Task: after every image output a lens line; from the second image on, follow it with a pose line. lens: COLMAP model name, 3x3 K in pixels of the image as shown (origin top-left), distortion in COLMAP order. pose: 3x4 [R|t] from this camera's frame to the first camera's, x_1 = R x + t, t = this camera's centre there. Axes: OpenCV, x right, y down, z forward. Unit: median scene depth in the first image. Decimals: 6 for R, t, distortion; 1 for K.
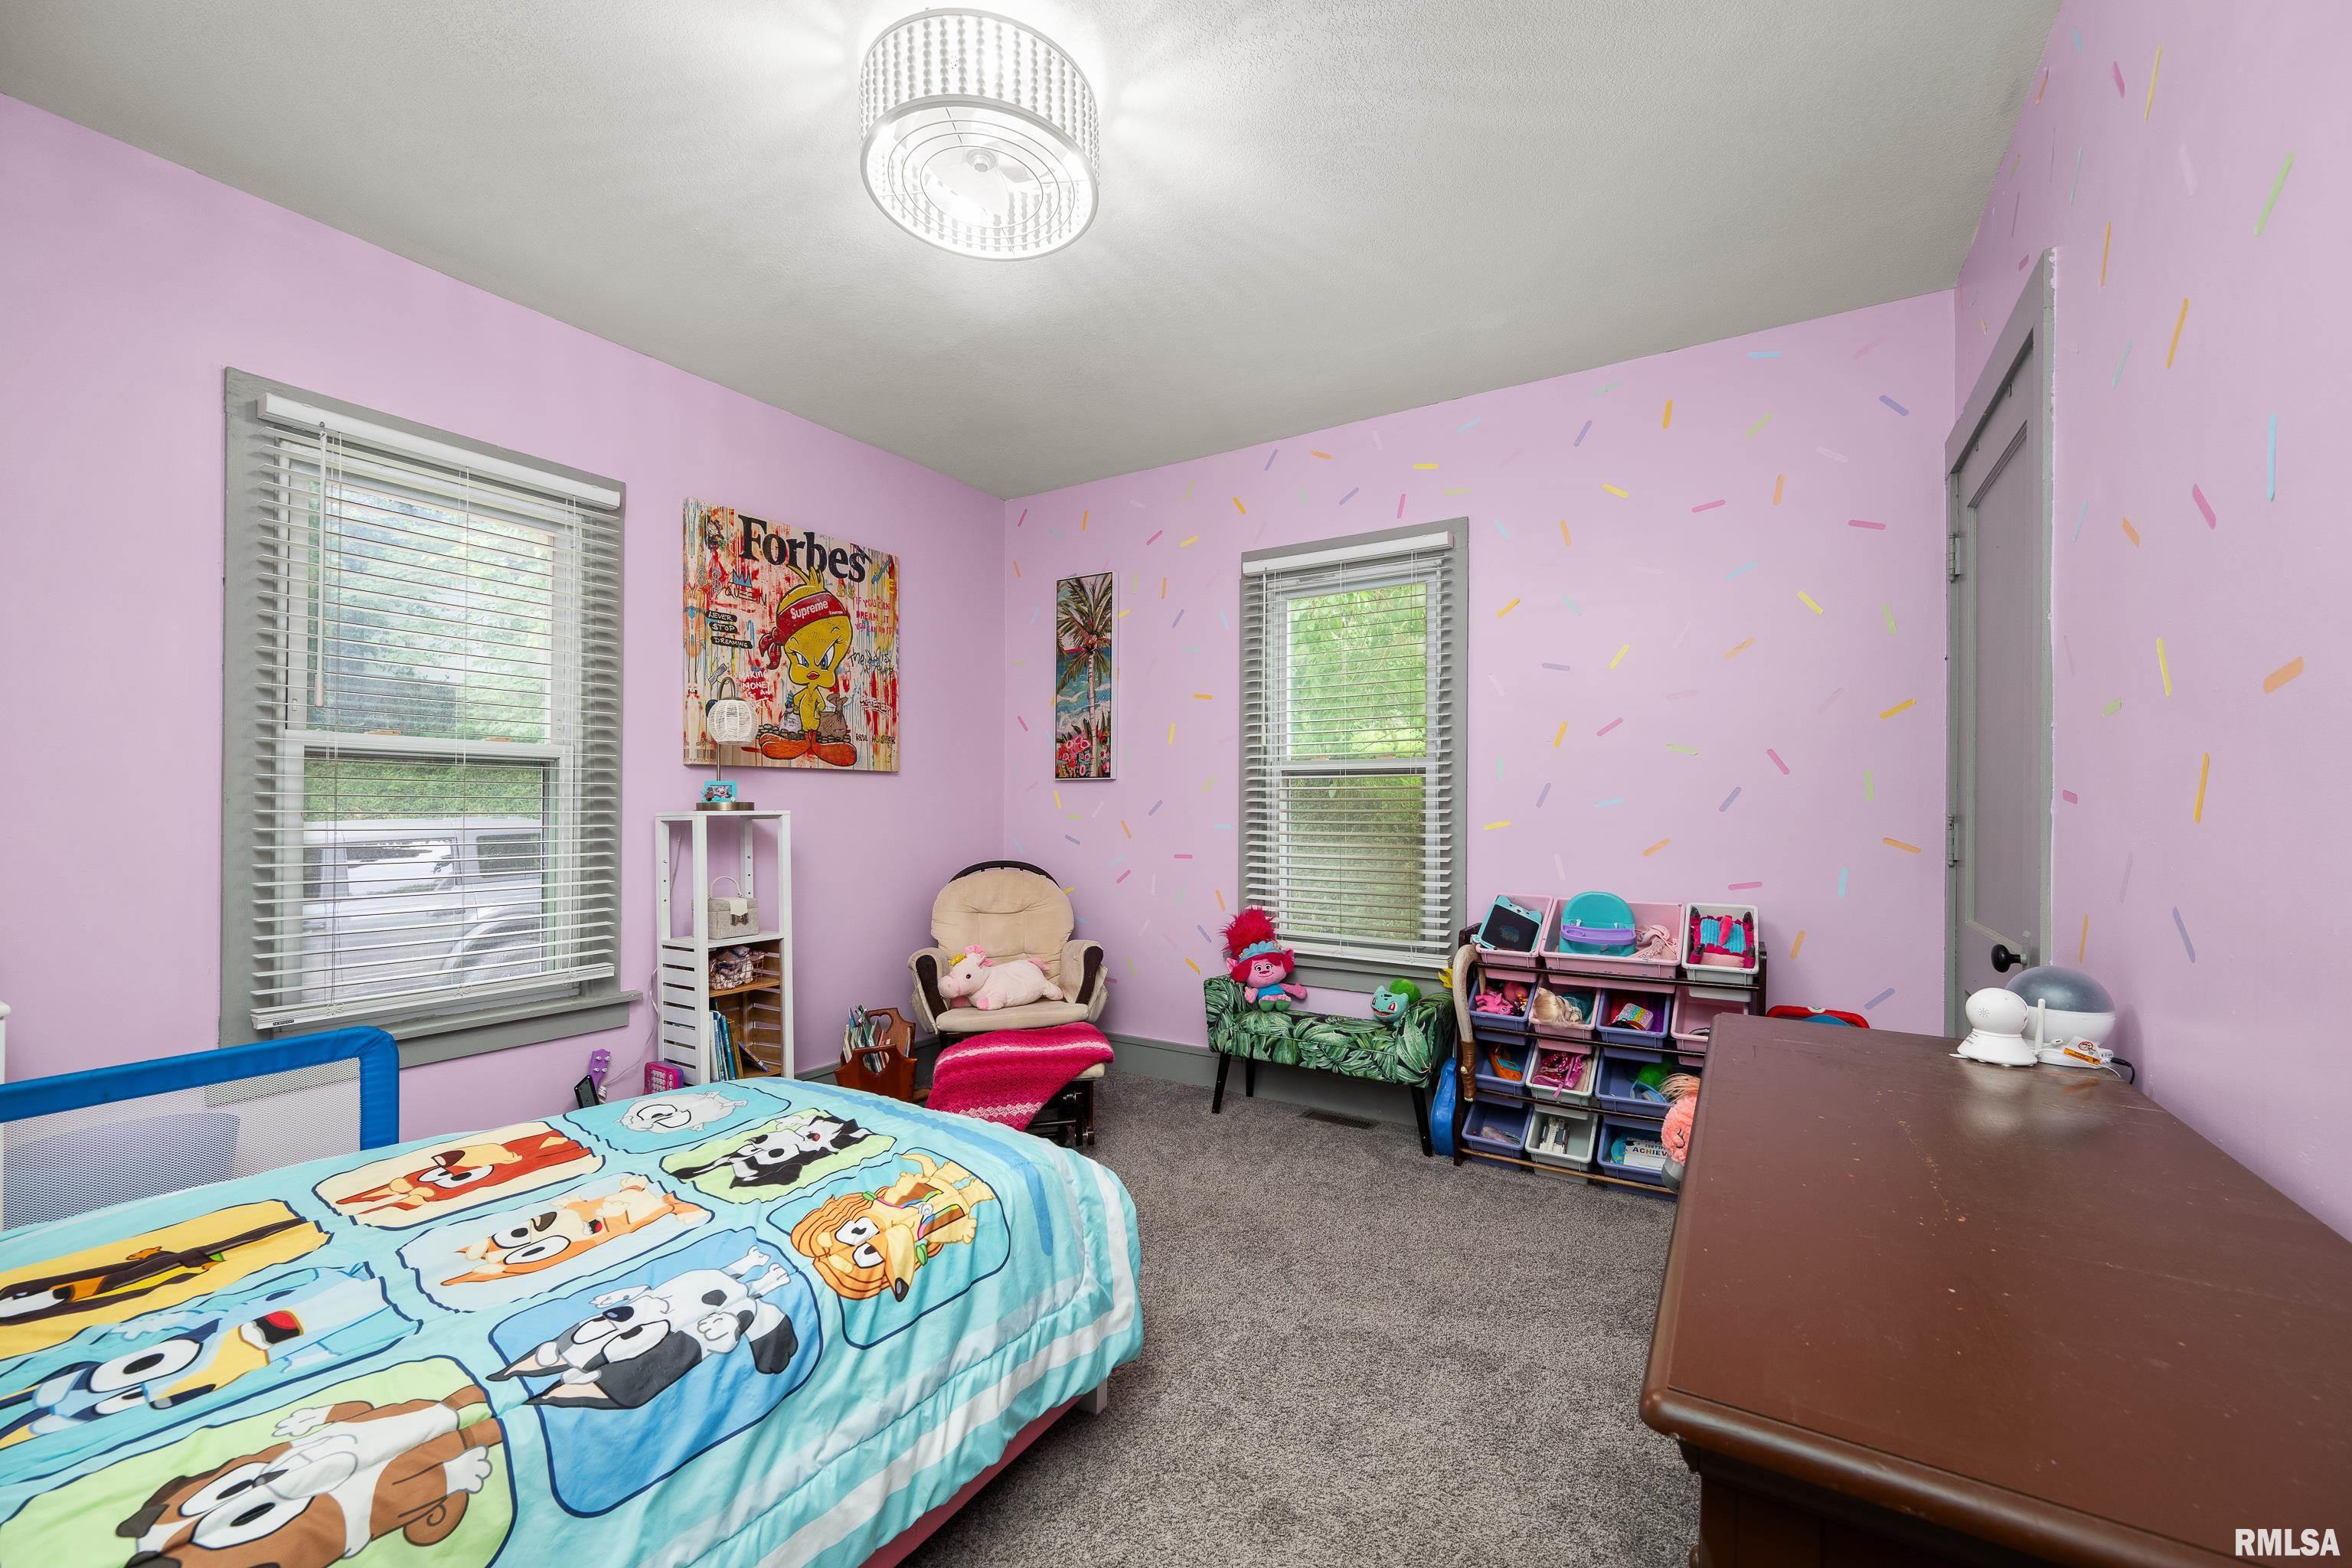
lens RADIAL K [[942.2, 0, 1176.0], [0, 942.2, 784.0], [0, 0, 1]] dist [0.000348, 0.000018]
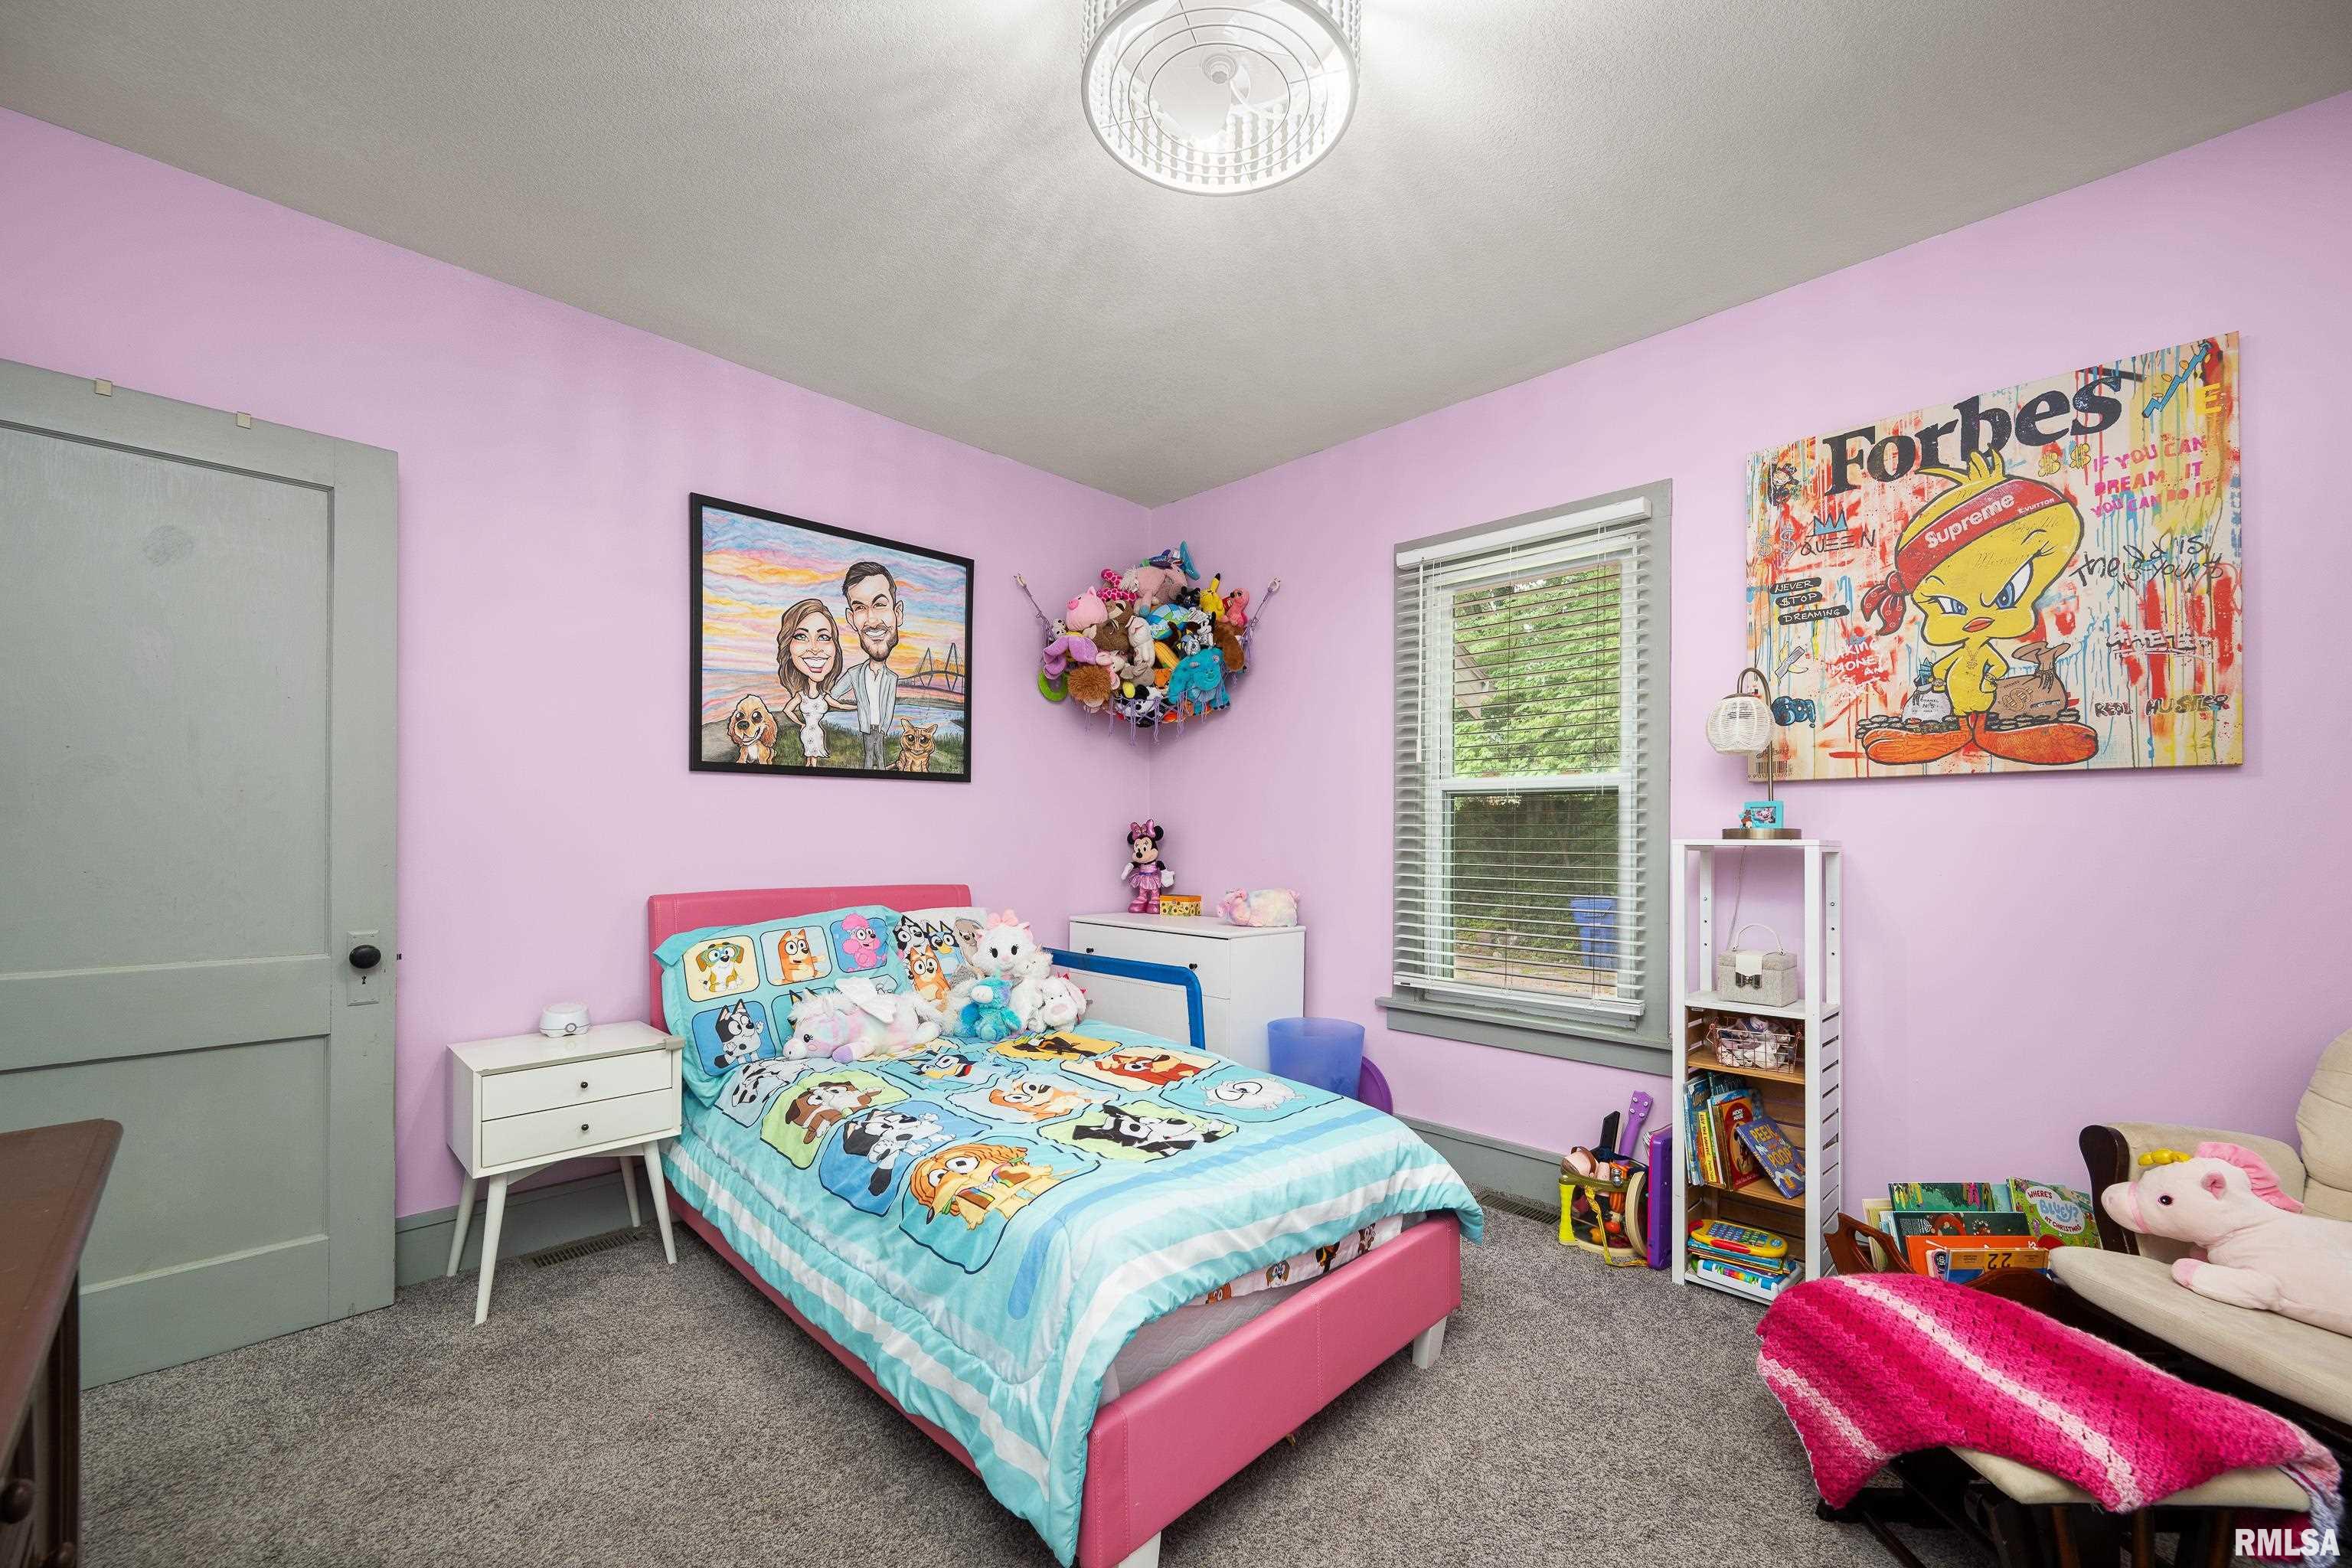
lens RADIAL K [[931.6, 0, 1184.8], [0, 931.6, 817.6], [0, 0, 1]] dist [-0.000913, -0.000073]
pose [[-0.215649, -0.018839, -0.976289, 0.345875], [0.021640, 0.999476, -0.024066, 0.017104], [0.976231, -0.026316, -0.215128, 0.649854]]
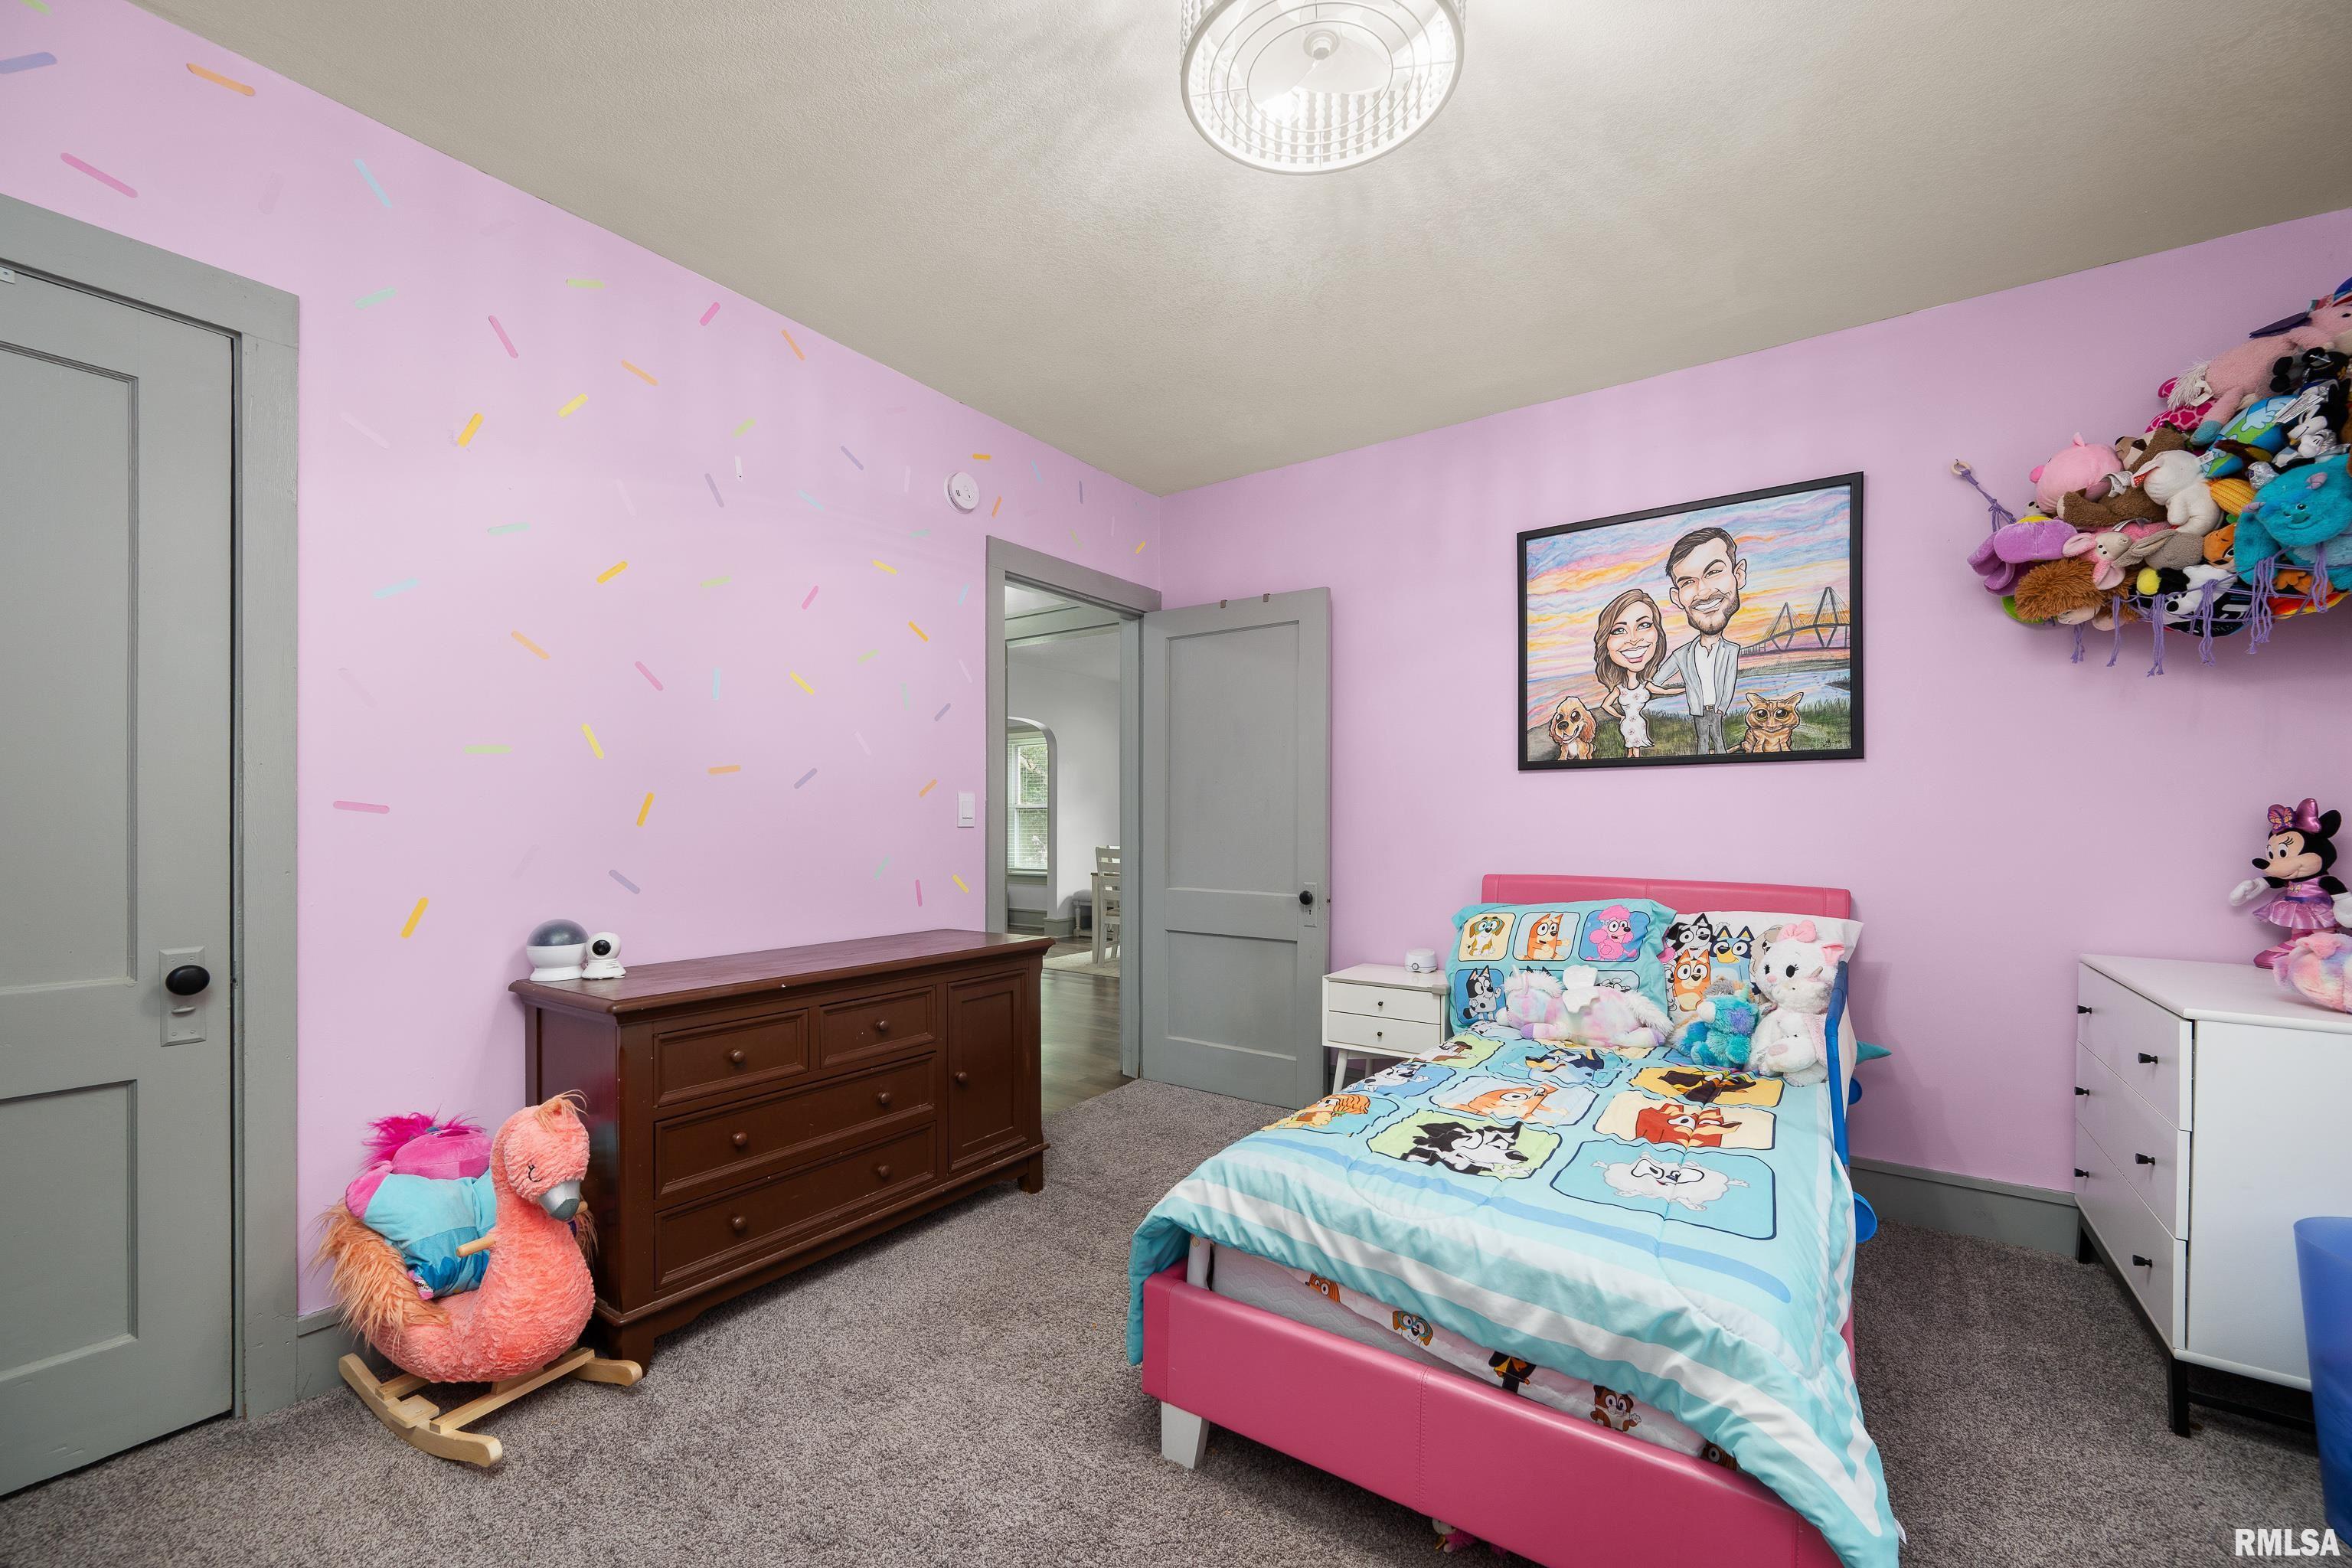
lens RADIAL K [[931.6, 0, 1184.8], [0, 931.6, 817.6], [0, 0, 1]] dist [-0.000913, -0.000073]
pose [[-0.998636, -0.004399, 0.052024, -0.076337], [-0.006066, 0.999472, -0.031929, 0.028222], [-0.051856, -0.032201, -0.998135, 1.033392]]
